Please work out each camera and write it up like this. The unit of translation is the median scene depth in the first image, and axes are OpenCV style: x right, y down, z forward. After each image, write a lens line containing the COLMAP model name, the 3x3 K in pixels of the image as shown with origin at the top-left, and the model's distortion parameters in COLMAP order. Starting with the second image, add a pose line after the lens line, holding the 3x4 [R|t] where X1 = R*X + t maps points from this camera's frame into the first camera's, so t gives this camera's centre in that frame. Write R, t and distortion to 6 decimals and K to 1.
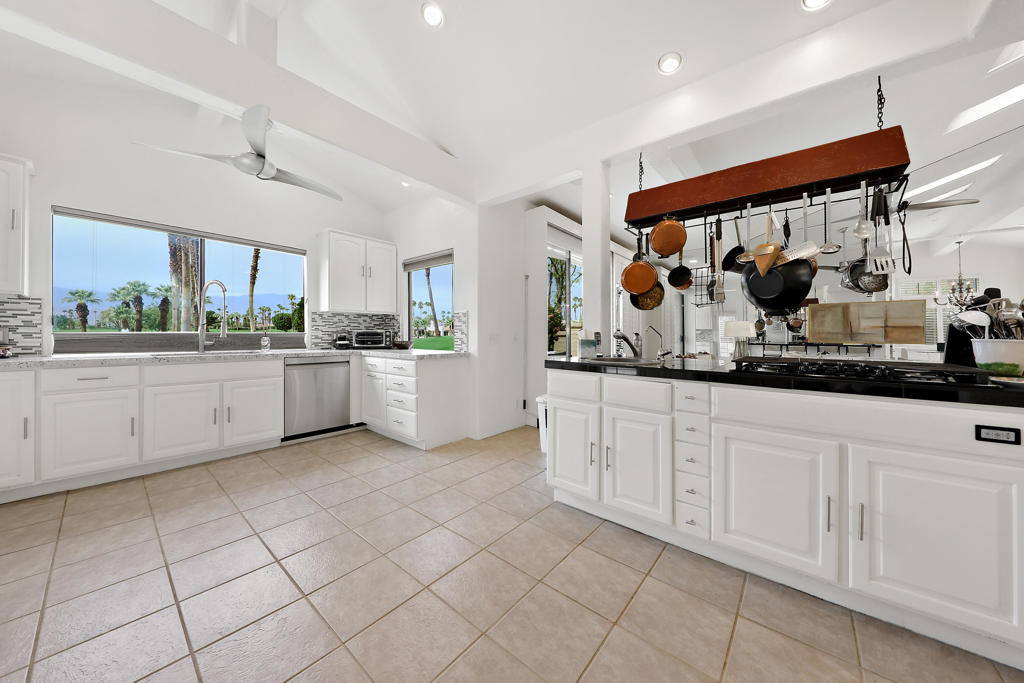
lens RADIAL K [[341.2, 0, 516.3], [0, 341.2, 335.7], [0, 0, 1]] dist [-0.013501, -0.000210]
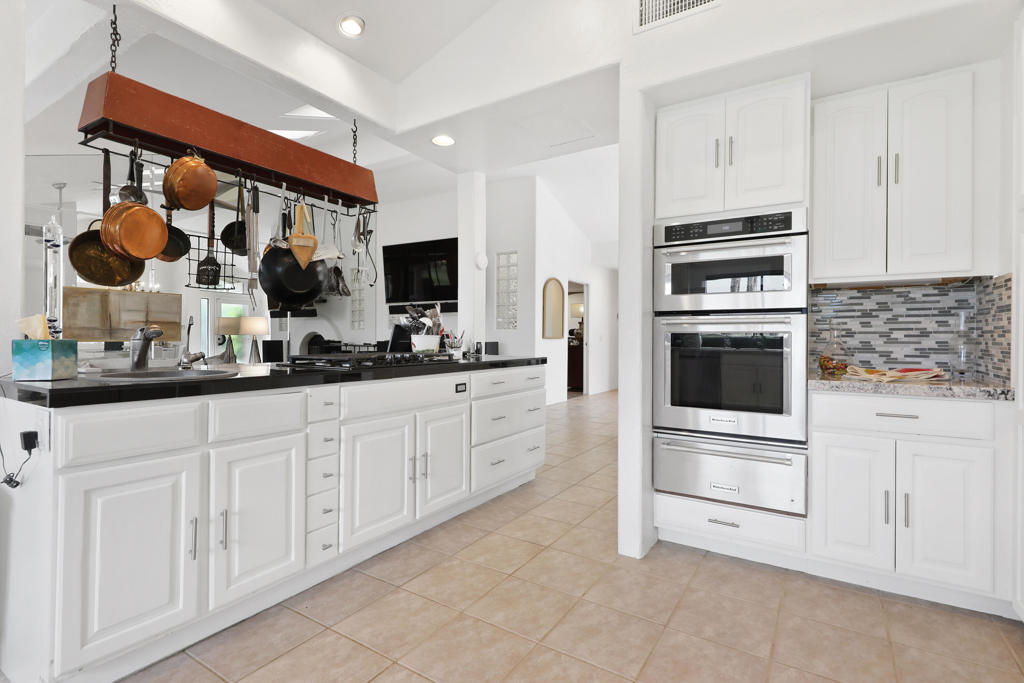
lens RADIAL K [[485.3, 0, 514.2], [0, 485.3, 336.0], [0, 0, 1]] dist [0.003377, -0.001627]
pose [[-0.130786, -0.006387, 0.991390, -0.750838], [-0.003047, 0.999977, 0.006040, -0.001532], [-0.991406, -0.002231, -0.130803, 0.651808]]
